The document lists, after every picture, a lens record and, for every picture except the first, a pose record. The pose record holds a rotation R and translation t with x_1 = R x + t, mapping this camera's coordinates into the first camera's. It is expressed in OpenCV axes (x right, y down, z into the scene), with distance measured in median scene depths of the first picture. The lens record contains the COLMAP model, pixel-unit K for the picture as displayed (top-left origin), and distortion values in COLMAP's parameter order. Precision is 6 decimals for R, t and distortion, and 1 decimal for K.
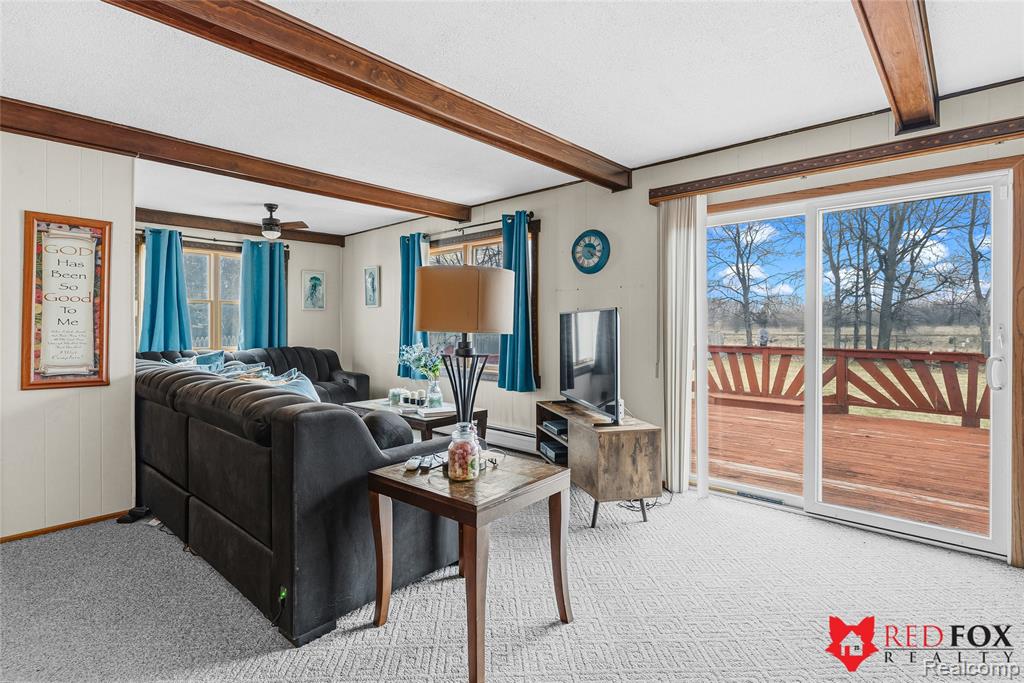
lens RADIAL K [[498.9, 0, 509.9], [0, 498.9, 337.7], [0, 0, 1]] dist [-0.002194, 0.000191]
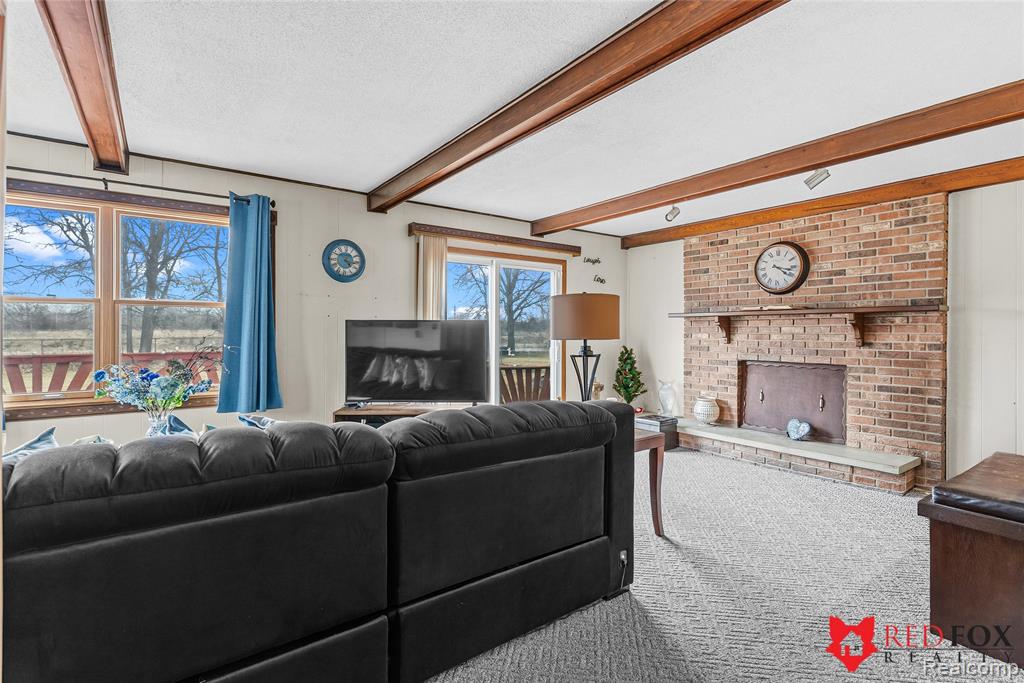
lens RADIAL K [[487.9, 0, 509.6], [0, 487.9, 337.0], [0, 0, 1]] dist [0.003755, 0.000138]
pose [[0.202476, -0.011448, 0.979220, -0.758660], [0.018514, 0.999798, 0.007860, -0.016967], [-0.979112, 0.016538, 0.202647, 0.465288]]
